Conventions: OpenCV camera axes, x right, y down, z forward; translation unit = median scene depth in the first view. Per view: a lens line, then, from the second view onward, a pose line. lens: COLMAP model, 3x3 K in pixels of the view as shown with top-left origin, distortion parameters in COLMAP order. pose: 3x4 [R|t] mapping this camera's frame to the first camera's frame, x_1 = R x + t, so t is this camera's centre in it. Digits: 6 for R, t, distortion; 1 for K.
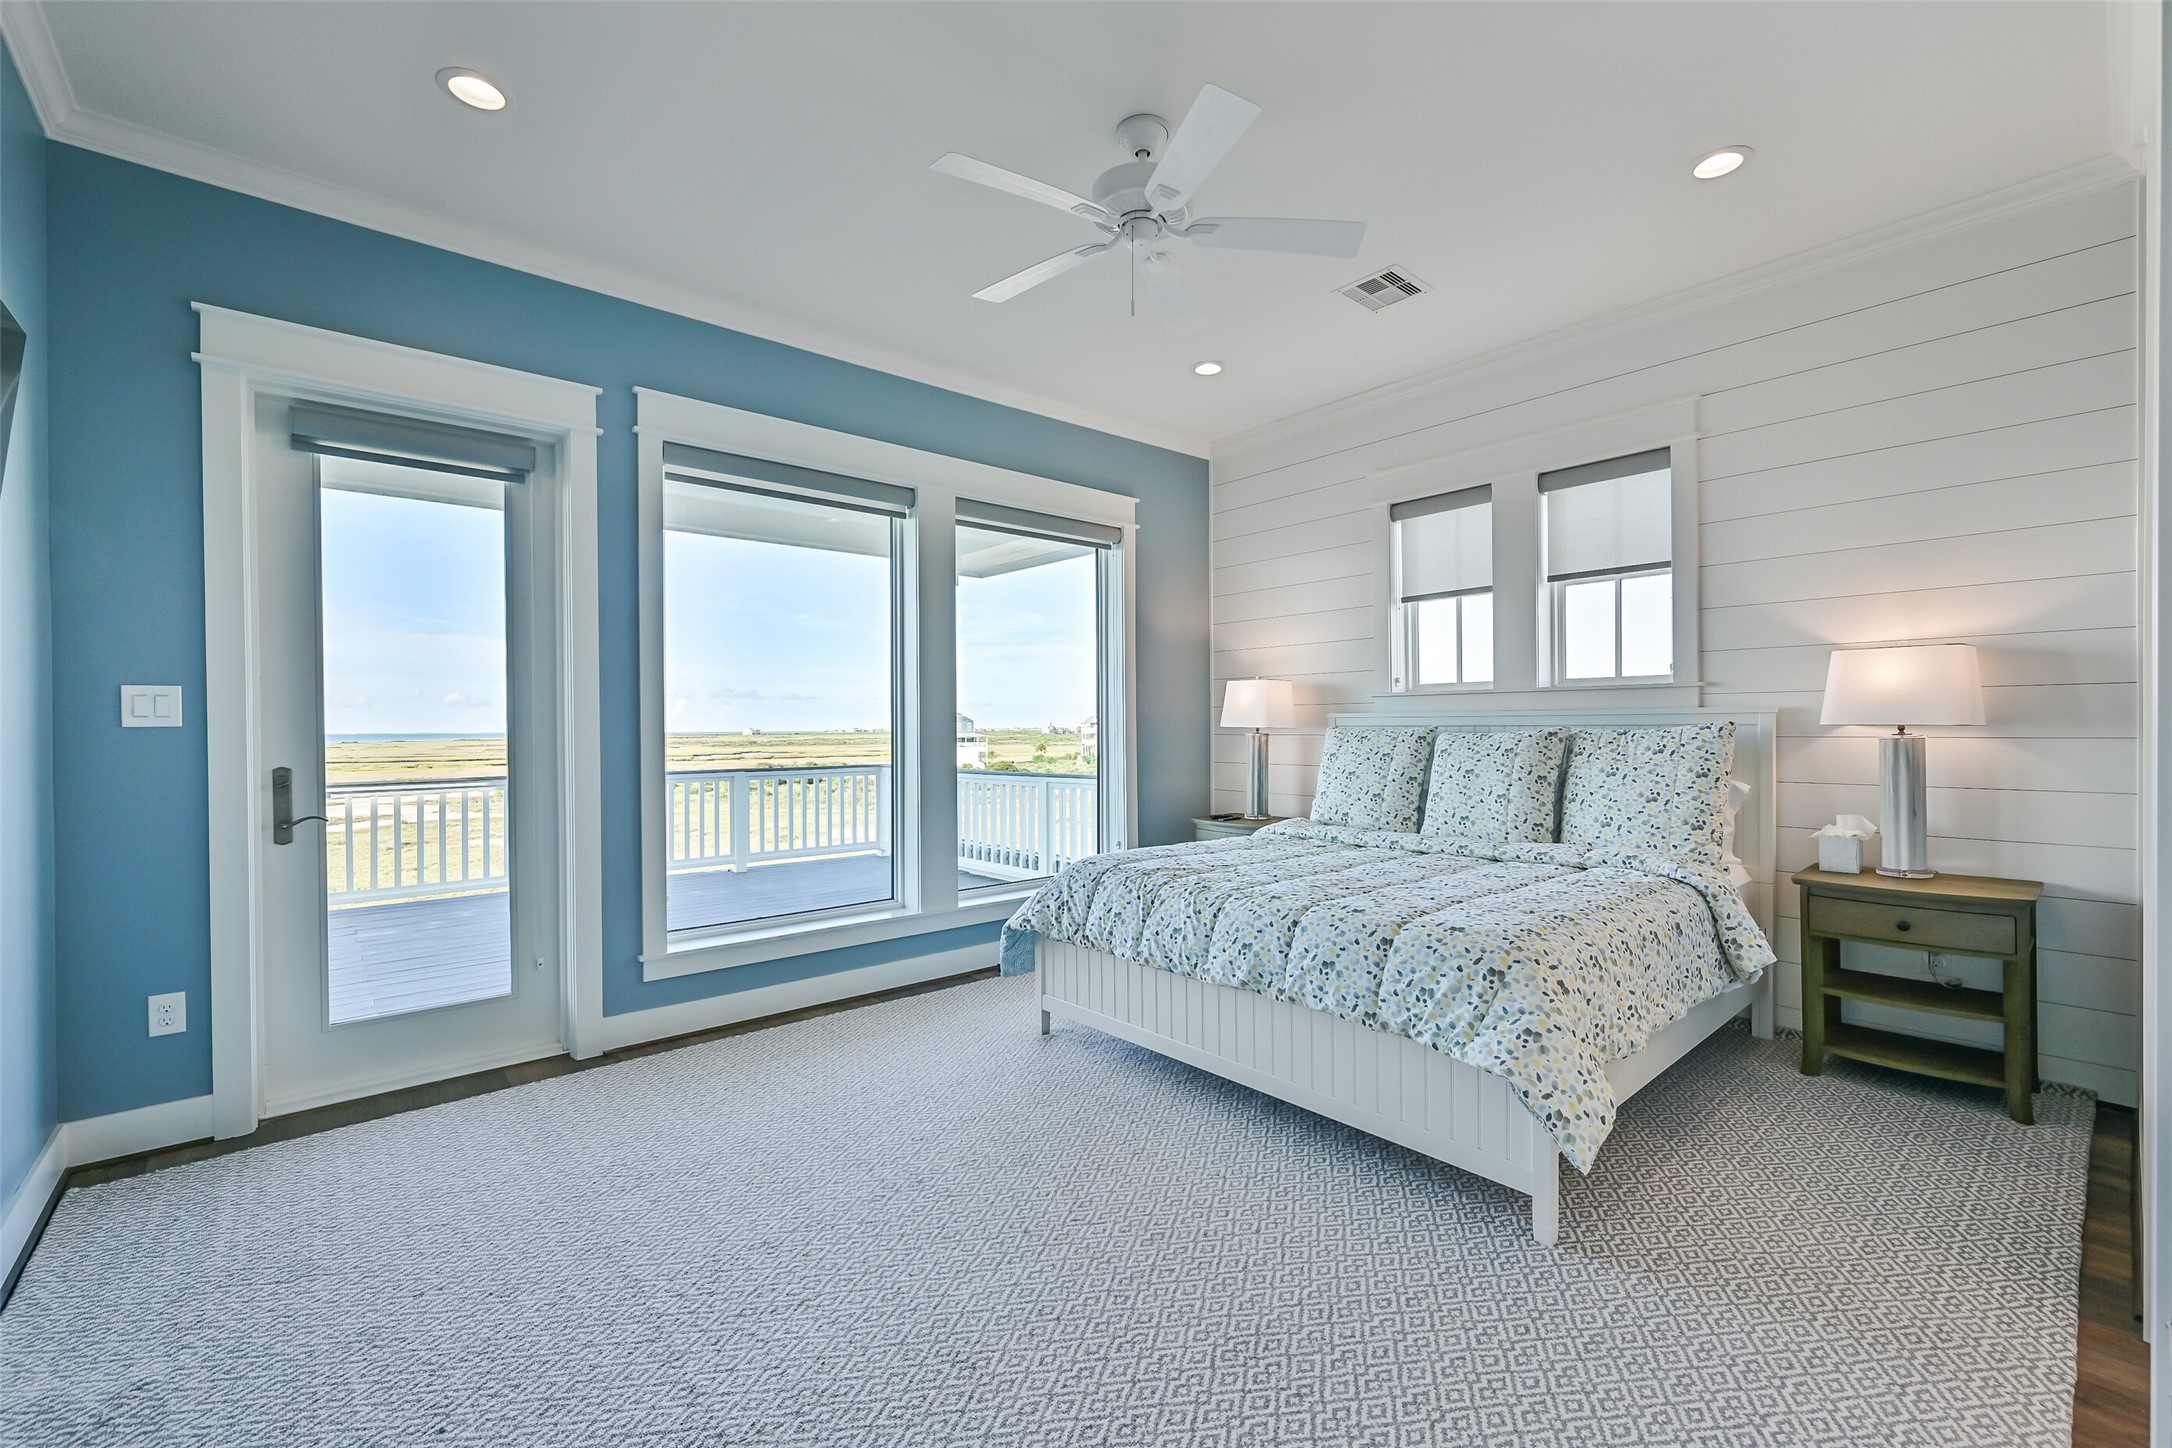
lens RADIAL K [[916.0, 0, 1086.1], [0, 916.0, 731.6], [0, 0, 1]] dist [0.001381, 0.000075]
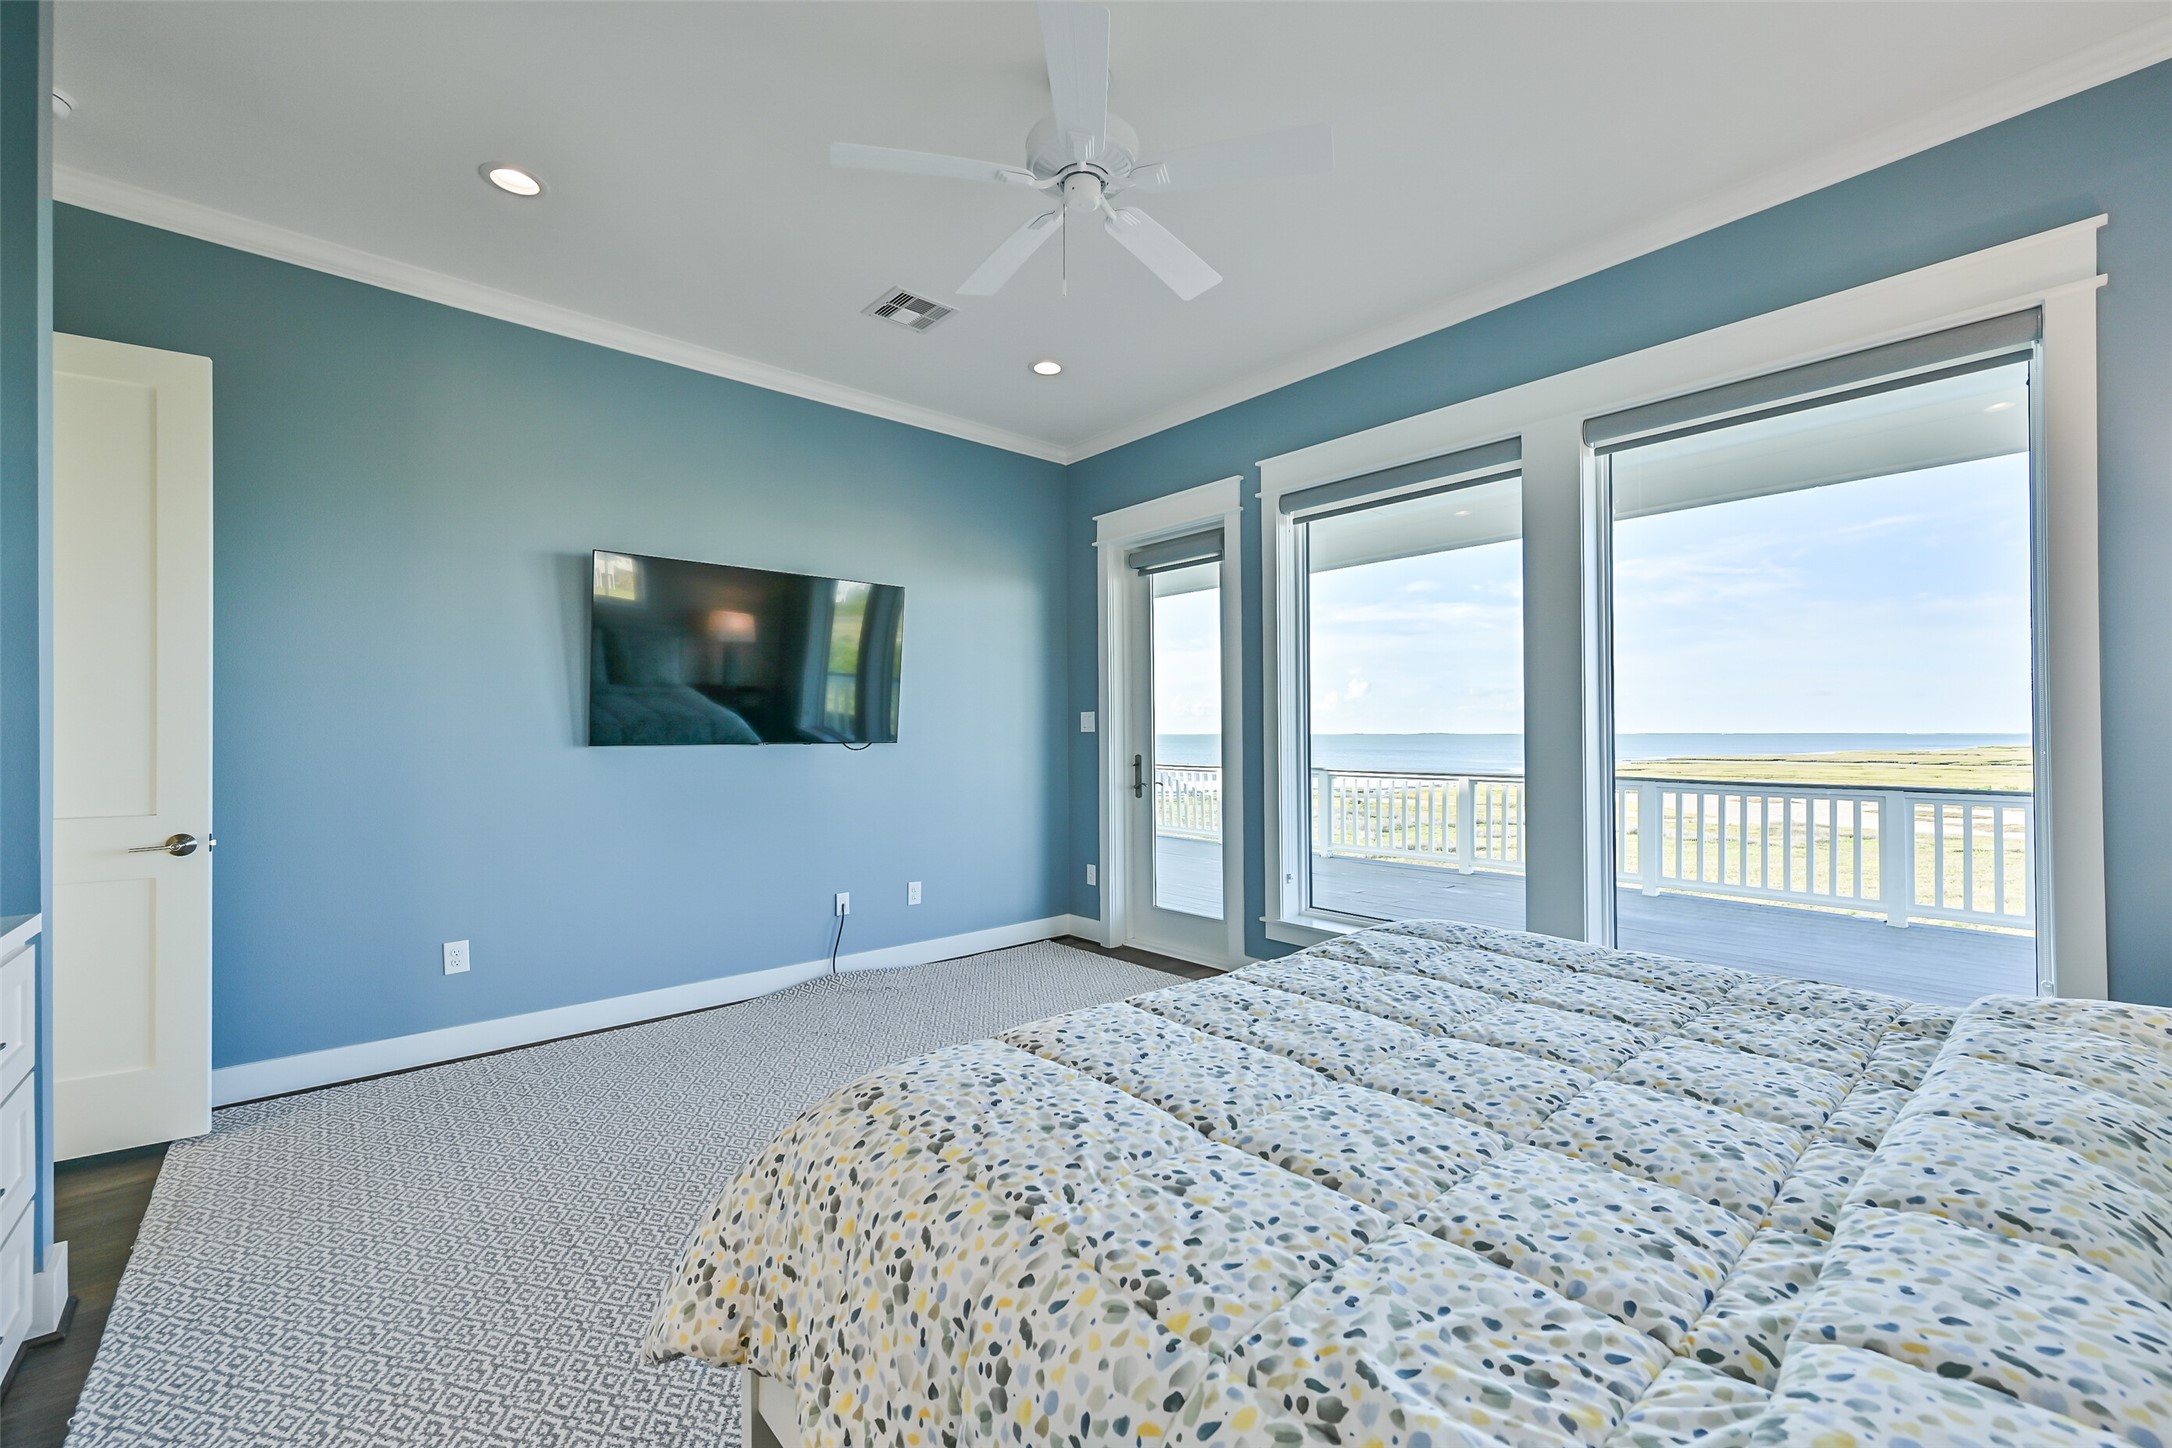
lens RADIAL K [[854.2, 0, 1084.2], [0, 854.2, 728.4], [0, 0, 1]] dist [-0.009914, -0.000051]
pose [[0.011110, -0.003491, -0.999932, 0.785888], [-0.004370, 0.999984, -0.003540, -0.005490], [0.999929, 0.004409, 0.011094, 0.867292]]
